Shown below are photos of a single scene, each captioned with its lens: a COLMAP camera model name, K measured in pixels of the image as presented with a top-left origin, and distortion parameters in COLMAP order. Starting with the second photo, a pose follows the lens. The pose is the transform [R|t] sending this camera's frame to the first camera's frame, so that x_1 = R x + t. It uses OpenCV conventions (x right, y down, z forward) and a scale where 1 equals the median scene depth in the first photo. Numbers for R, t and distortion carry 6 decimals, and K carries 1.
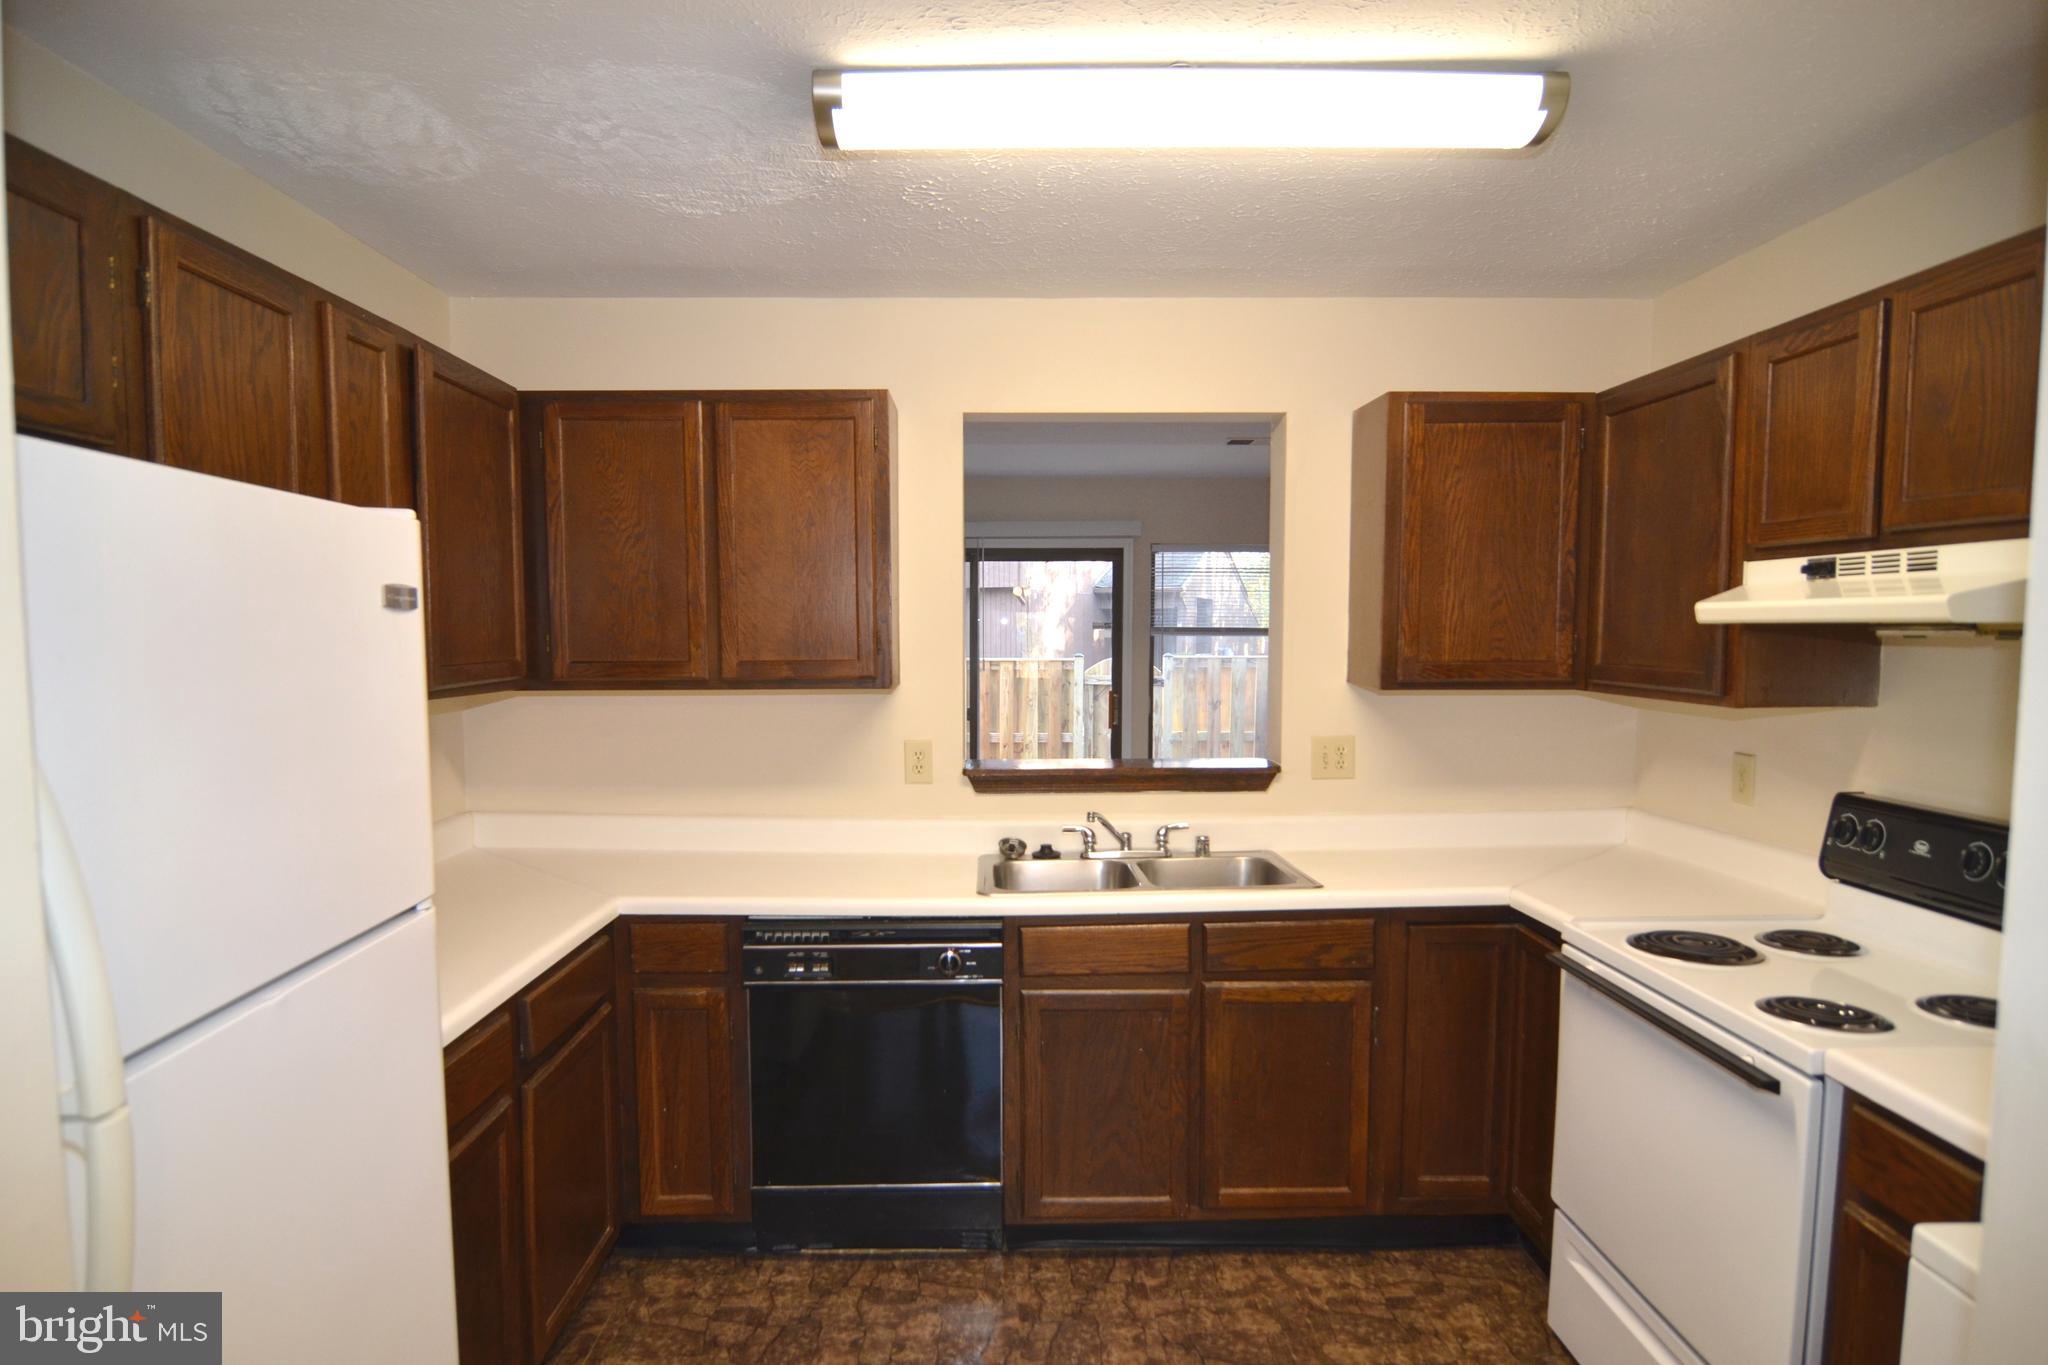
lens RADIAL K [[1163.0, 0, 1007.9], [0, 1163.0, 713.1], [0, 0, 1]] dist [-0.014492, -0.001660]
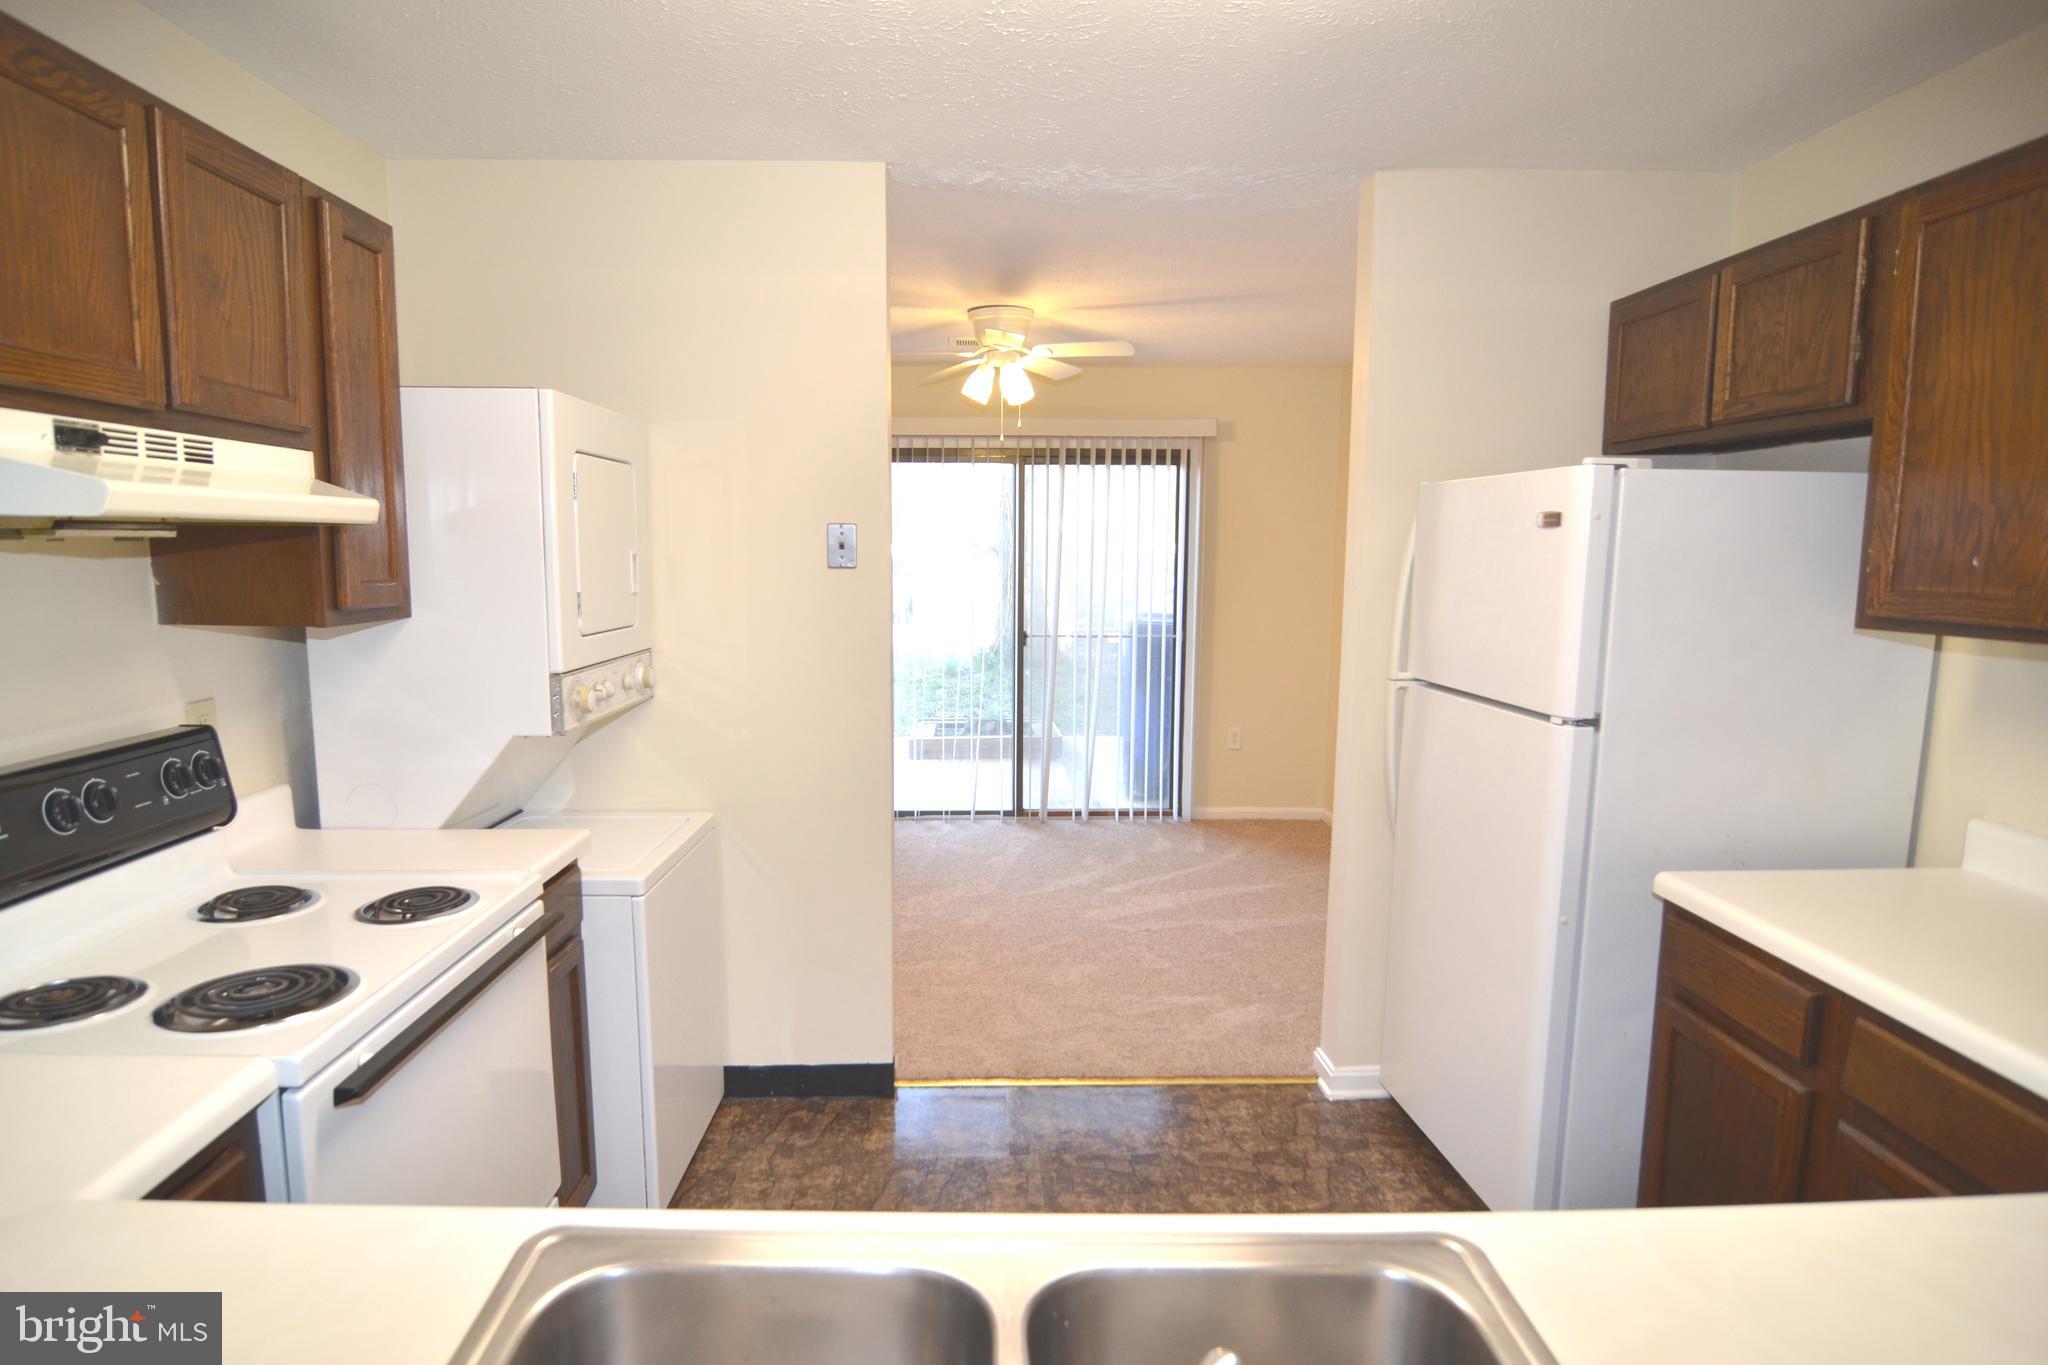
lens RADIAL K [[1163.0, 0, 1007.9], [0, 1163.0, 713.1], [0, 0, 1]] dist [-0.014492, -0.001660]
pose [[-0.999950, -0.004536, -0.008864, 0.128165], [-0.006324, 0.976913, 0.213543, -0.091203], [0.007690, 0.213589, -0.976893, 1.355533]]
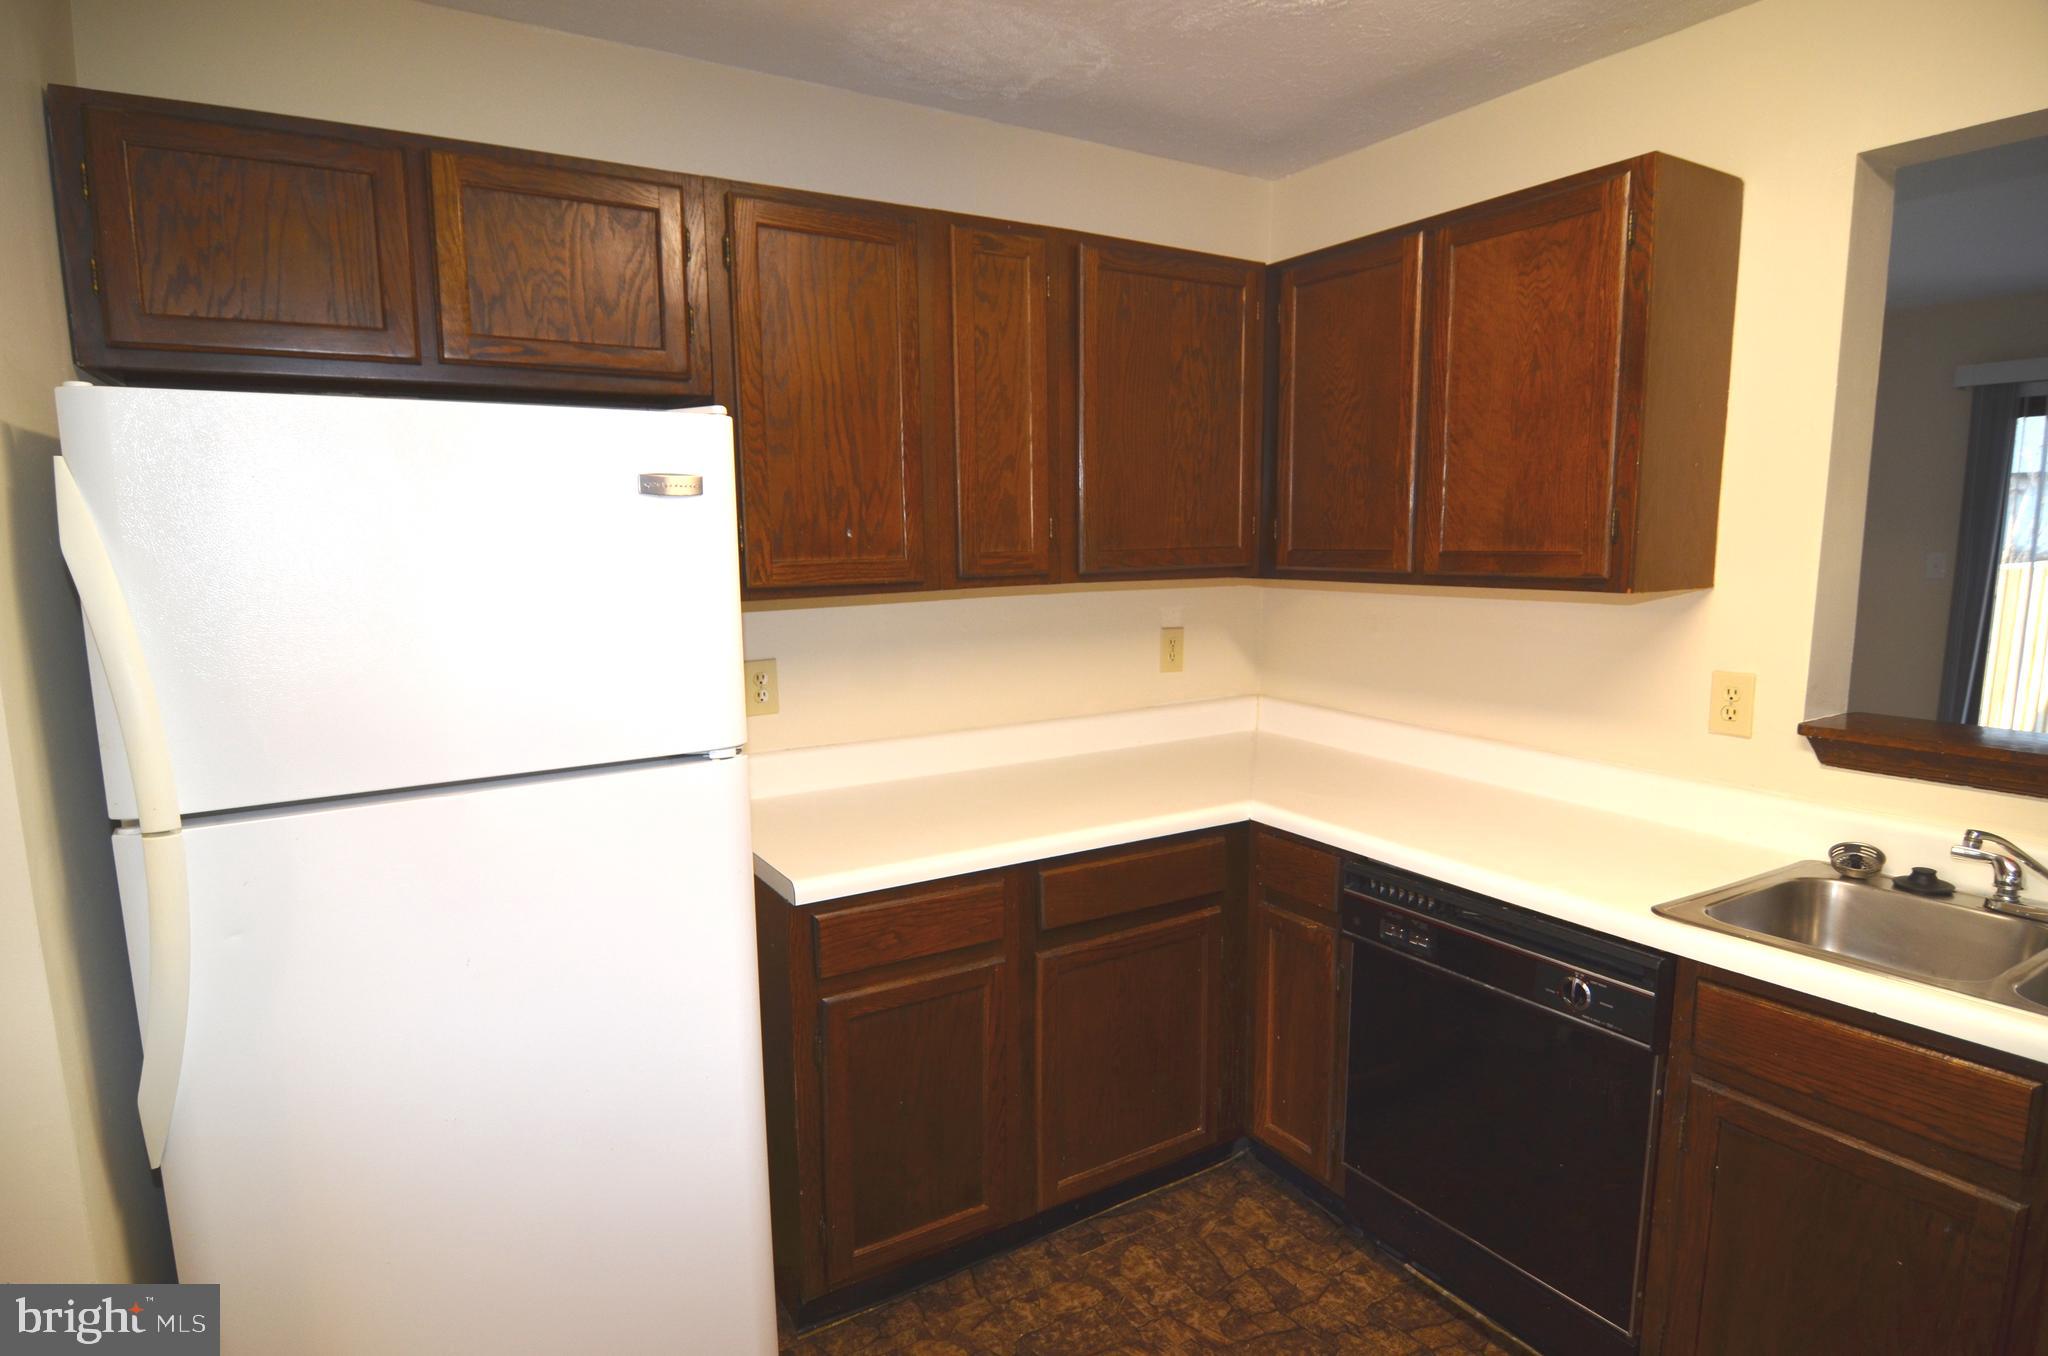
lens RADIAL K [[1093.6, 0, 1010.9], [0, 1093.6, 695.3], [0, 0, 1]] dist [-0.001621, -0.013221]
pose [[0.510056, 0.124495, -0.851084, 0.305979], [-0.050964, 0.992106, 0.114581, -0.018298], [0.858630, -0.015068, 0.512374, 0.375312]]
